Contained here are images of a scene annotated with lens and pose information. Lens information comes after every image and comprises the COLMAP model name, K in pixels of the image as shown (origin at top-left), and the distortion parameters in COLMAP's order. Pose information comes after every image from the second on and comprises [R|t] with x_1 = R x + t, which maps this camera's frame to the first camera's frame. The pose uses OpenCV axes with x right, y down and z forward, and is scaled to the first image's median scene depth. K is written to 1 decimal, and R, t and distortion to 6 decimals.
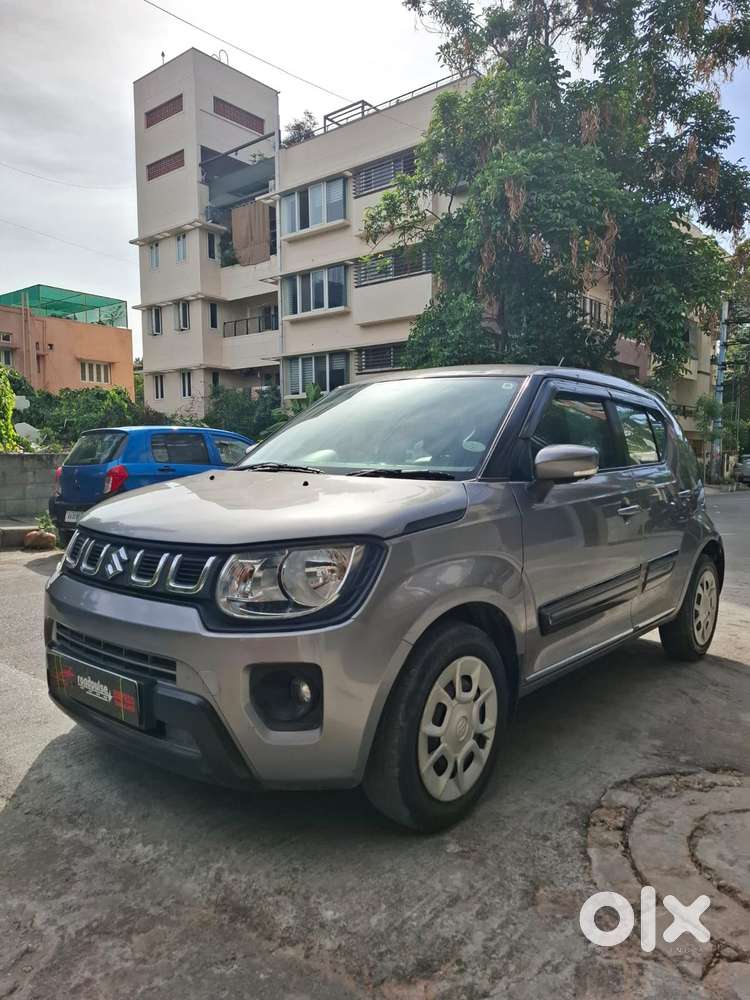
lens RADIAL K [[708.1, 0, 378.0], [0, 708.1, 507.6], [0, 0, 1]] dist [0.035801, -0.047817]
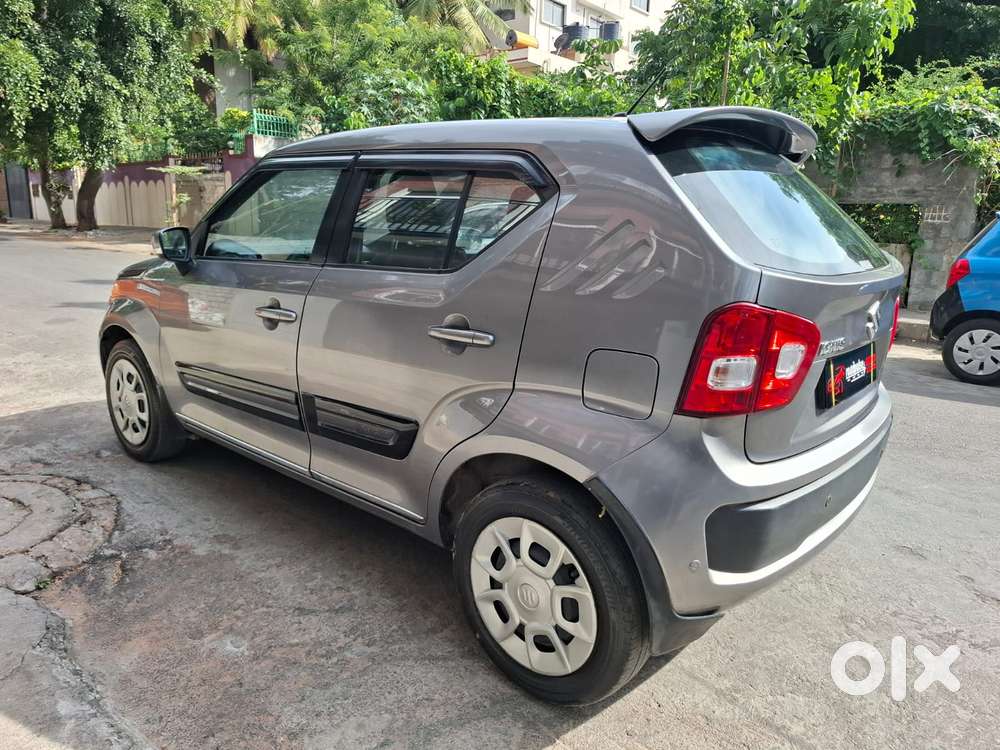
lens RADIAL K [[695.7, 0, 492.0], [0, 695.7, 373.8], [0, 0, 1]] dist [0.055069, -0.058548]
pose [[-0.023295, 0.210669, -0.977280, 1.156948], [-0.100040, 0.972147, 0.211947, -0.127555], [0.994711, 0.102704, -0.001571, 1.266519]]
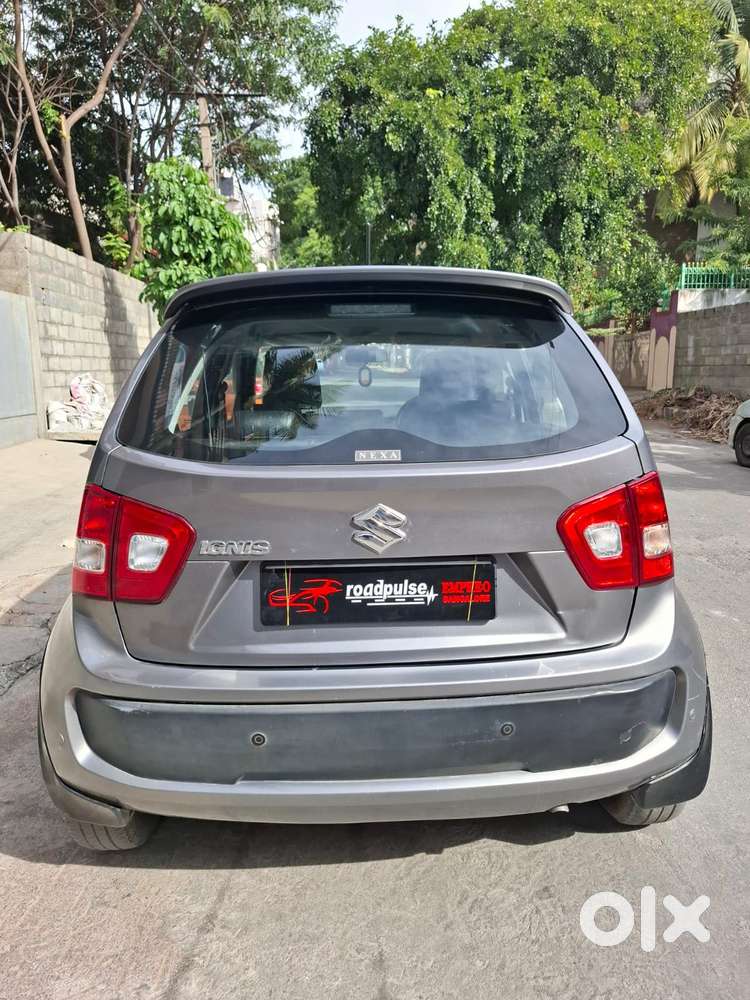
lens RADIAL K [[695.7, 0, 380.0], [0, 695.7, 494.5], [0, 0, 1]] dist [0.055069, -0.058548]
pose [[-0.732802, 0.120337, -0.669717, 0.831328], [-0.048167, 0.972595, 0.227463, -0.203074], [0.678736, 0.198943, -0.706923, 1.929359]]
